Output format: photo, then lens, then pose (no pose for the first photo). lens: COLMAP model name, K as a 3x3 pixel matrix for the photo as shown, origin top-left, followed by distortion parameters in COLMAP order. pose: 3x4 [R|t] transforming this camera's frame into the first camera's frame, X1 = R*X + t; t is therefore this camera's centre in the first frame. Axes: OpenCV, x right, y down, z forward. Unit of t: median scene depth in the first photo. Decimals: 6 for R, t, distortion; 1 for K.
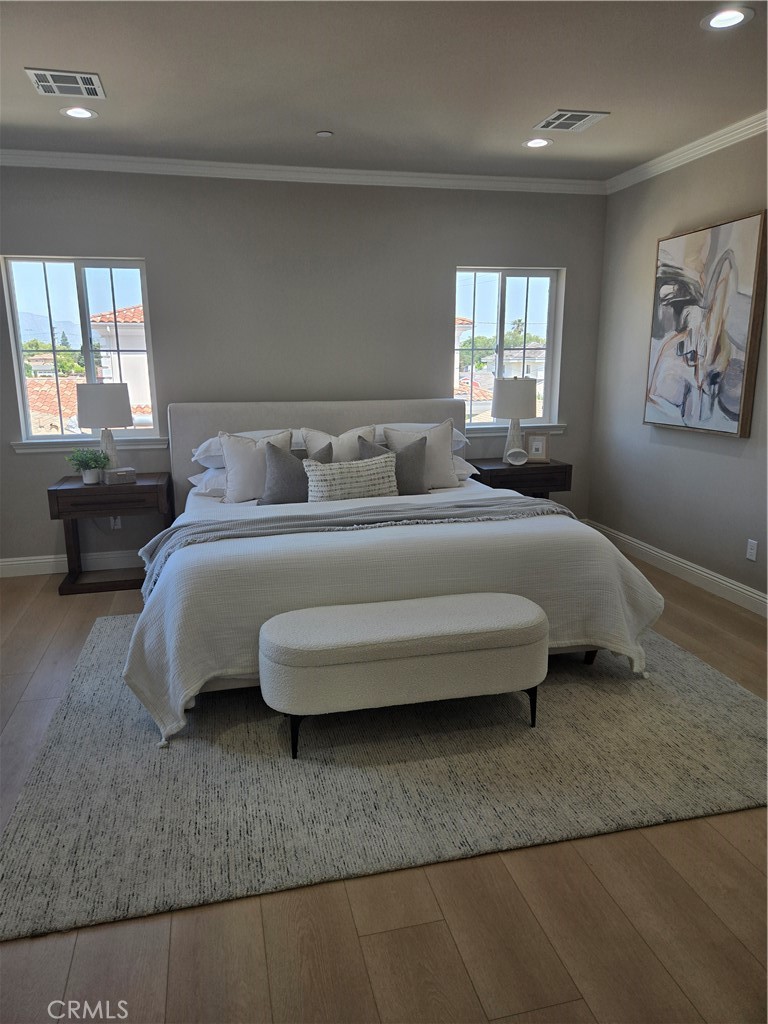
lens RADIAL K [[690.0, 0, 380.9], [0, 690.0, 518.1], [0, 0, 1]] dist [0.060804, -0.053012]
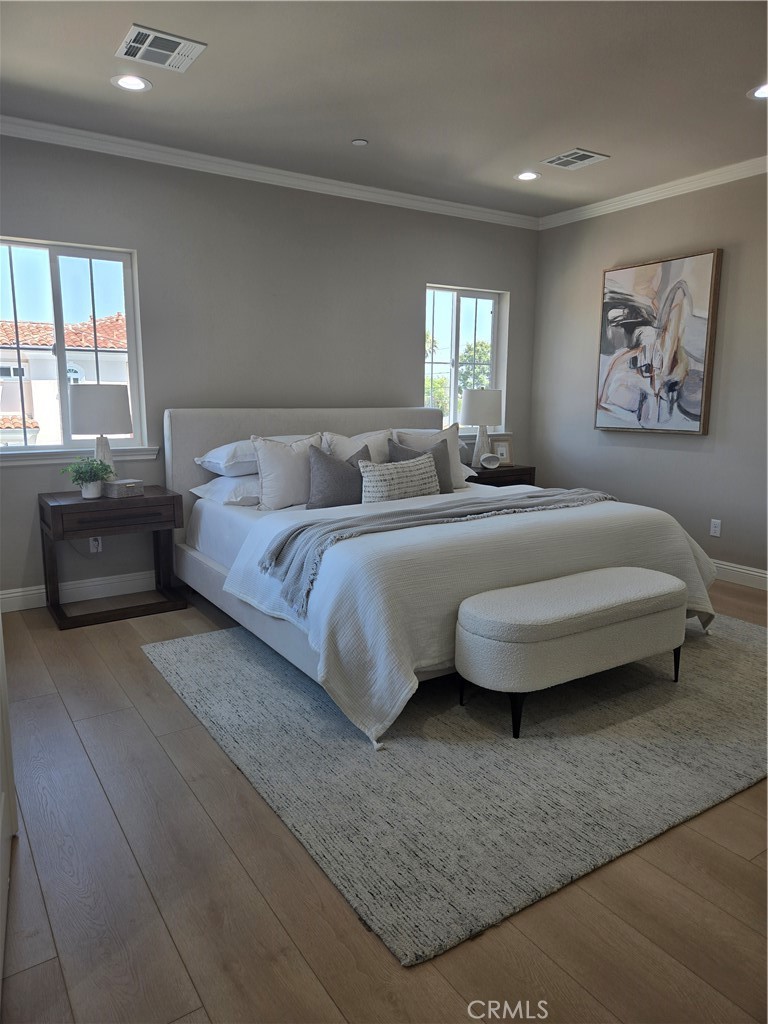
lens RADIAL K [[689.9, 0, 384.0], [0, 689.9, 512.0], [0, 0, 1]] dist [0.059641, -0.055450]
pose [[0.939575, -0.047339, 0.339054, -0.386553], [0.066407, 0.996784, -0.044853, 0.032634], [-0.335840, 0.064658, 0.939697, 0.062393]]
